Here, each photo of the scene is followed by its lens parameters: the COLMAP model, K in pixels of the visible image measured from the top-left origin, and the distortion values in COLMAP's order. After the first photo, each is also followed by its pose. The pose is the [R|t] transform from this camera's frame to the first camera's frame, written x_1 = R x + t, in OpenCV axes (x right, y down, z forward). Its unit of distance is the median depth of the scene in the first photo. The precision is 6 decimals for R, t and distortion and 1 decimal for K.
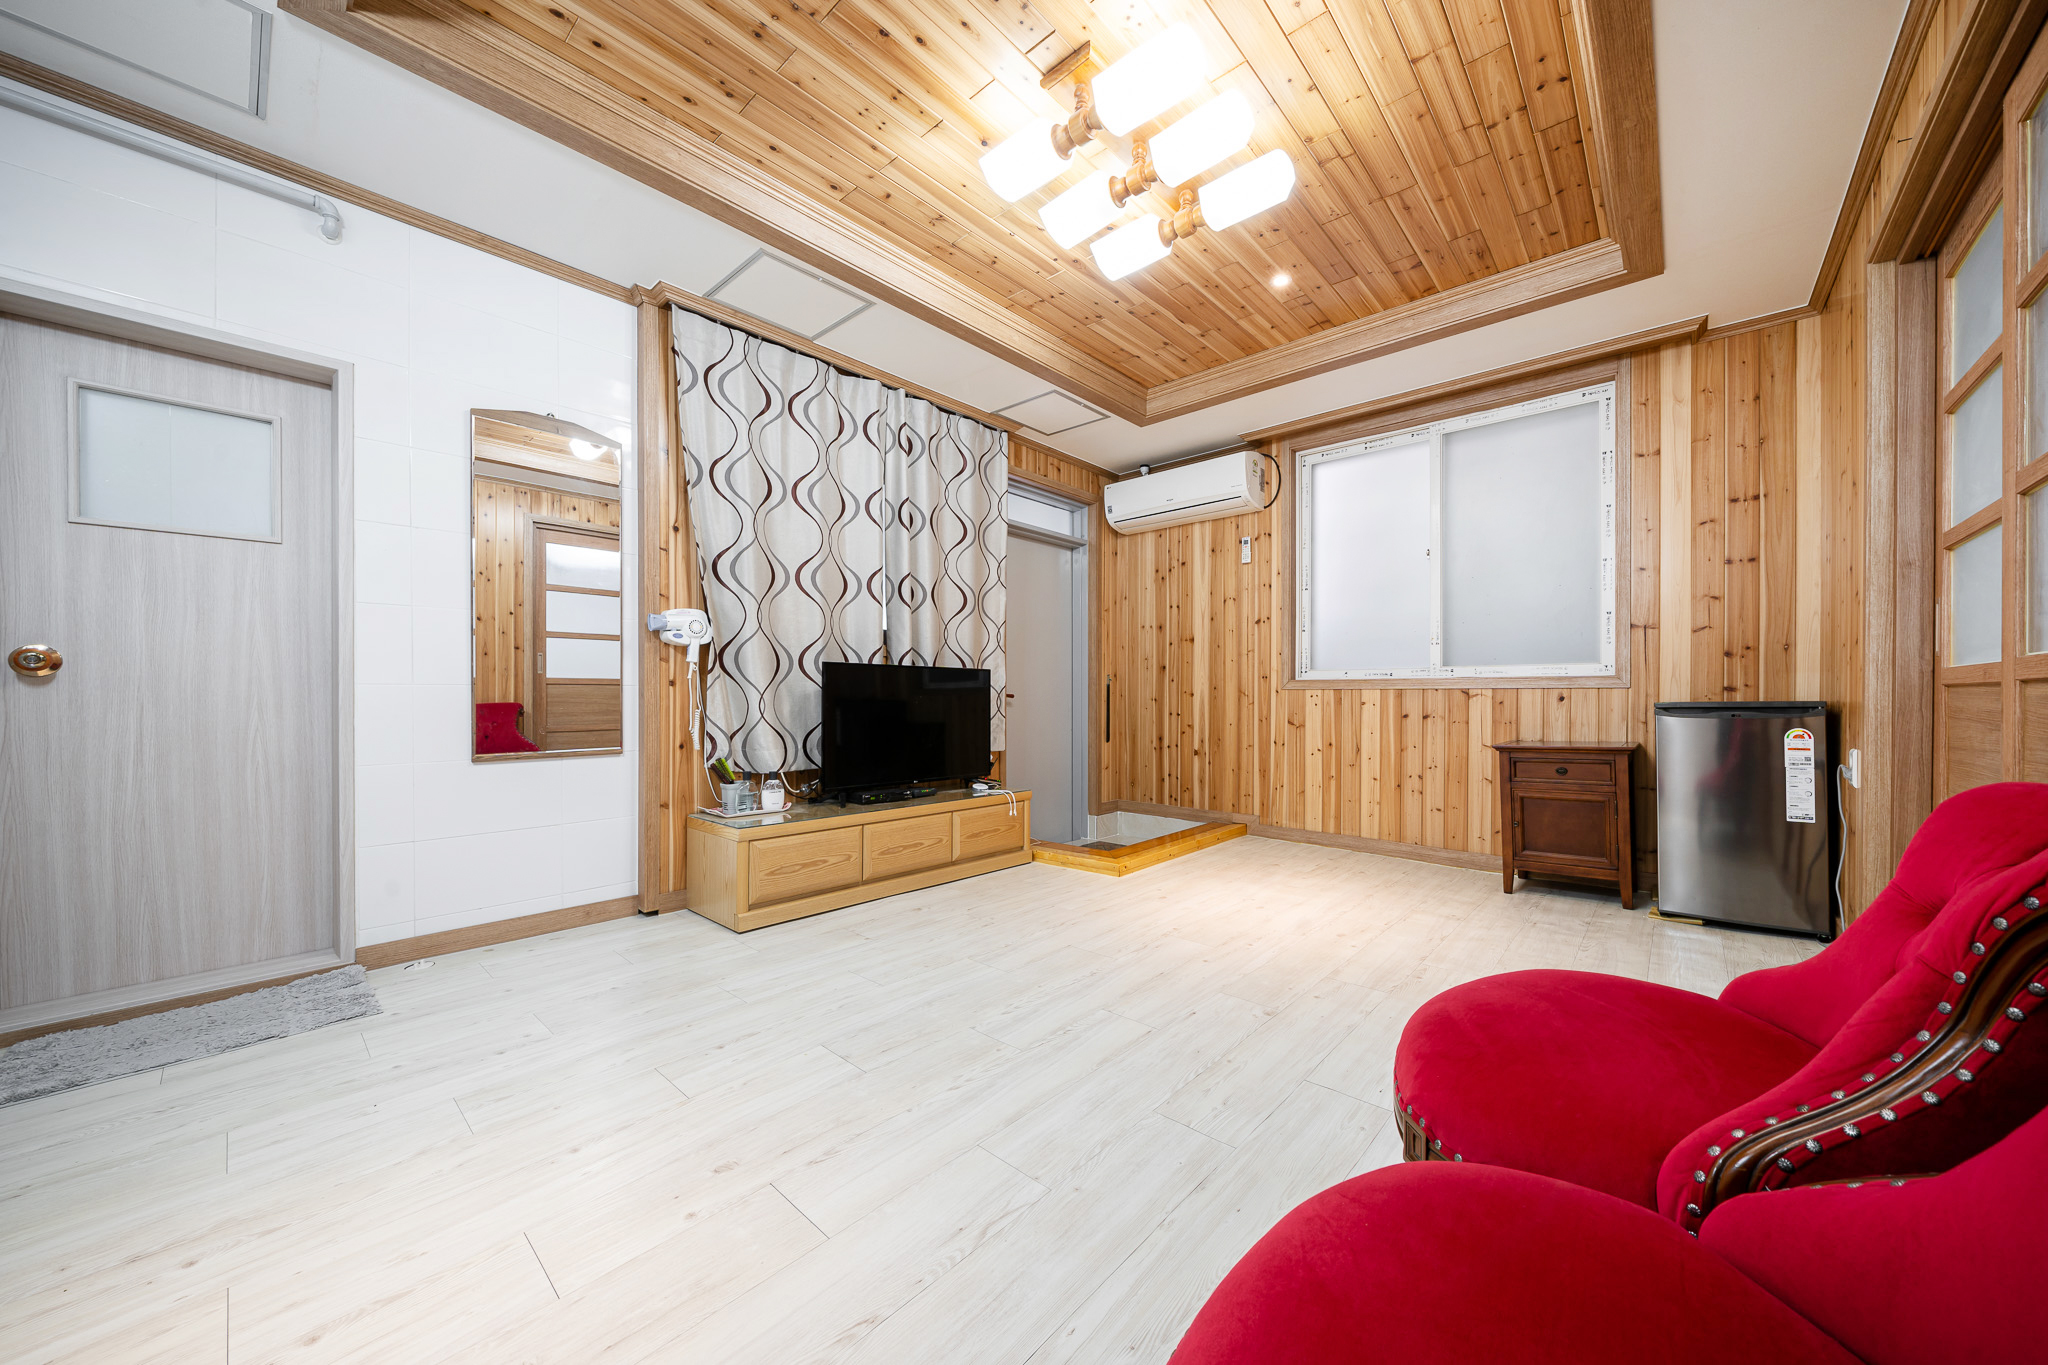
lens RADIAL K [[710.6, 0, 1031.7], [0, 710.6, 694.8], [0, 0, 1]] dist [-0.001622, 0.000036]
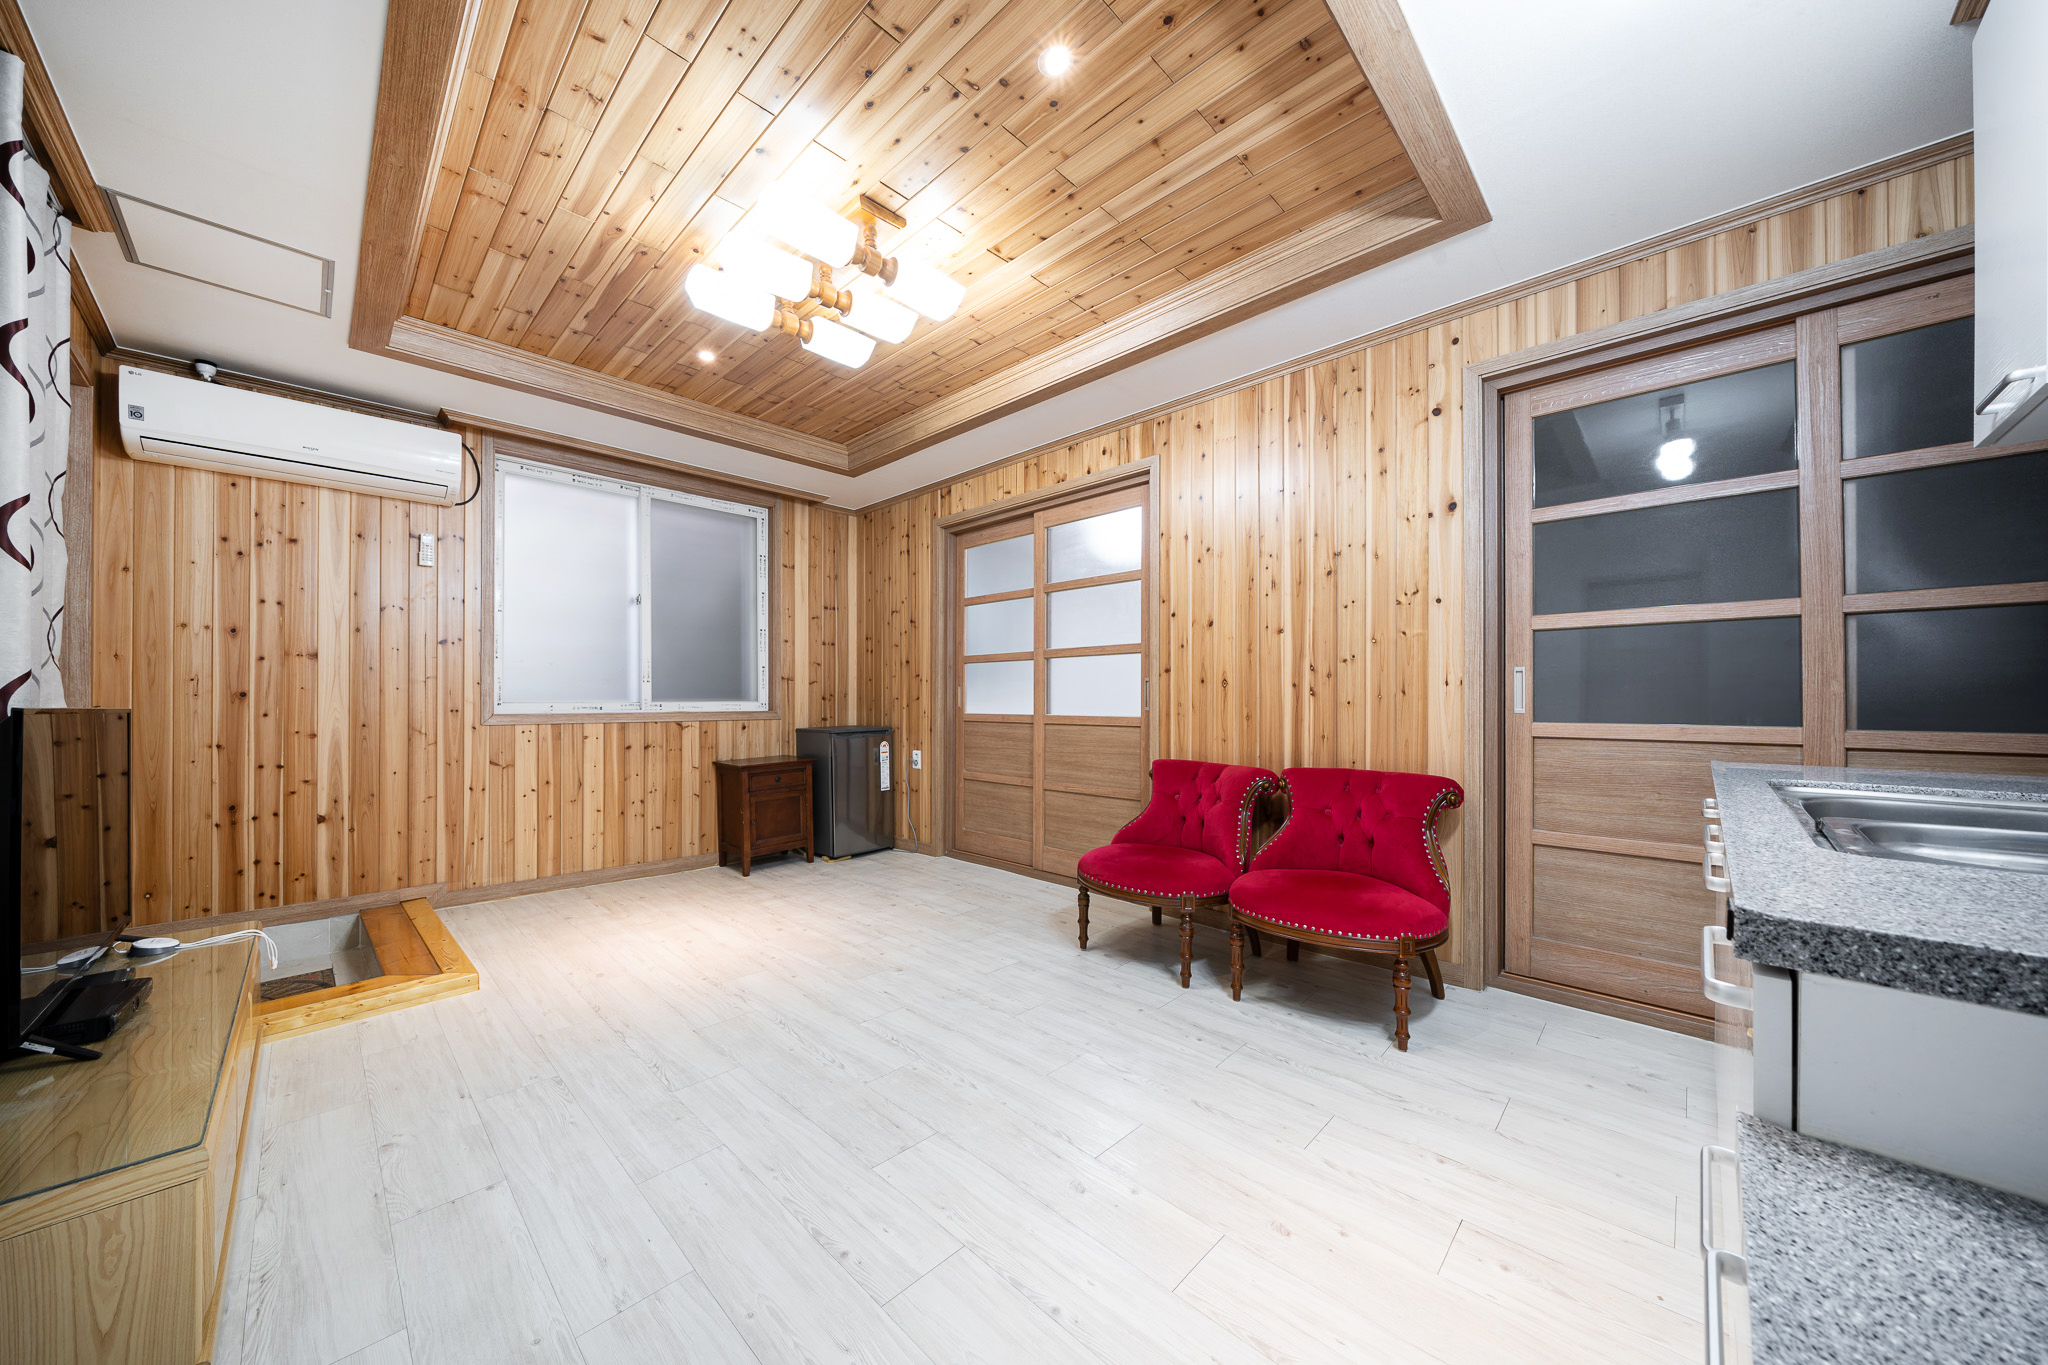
lens RADIAL K [[710.6, 0, 1031.7], [0, 710.6, 694.8], [0, 0, 1]] dist [-0.001622, 0.000036]
pose [[0.037883, 0.007341, 0.999255, -0.536889], [0.001291, 0.999972, -0.007395, -0.041823], [-0.999281, 0.001571, 0.037872, 0.348399]]
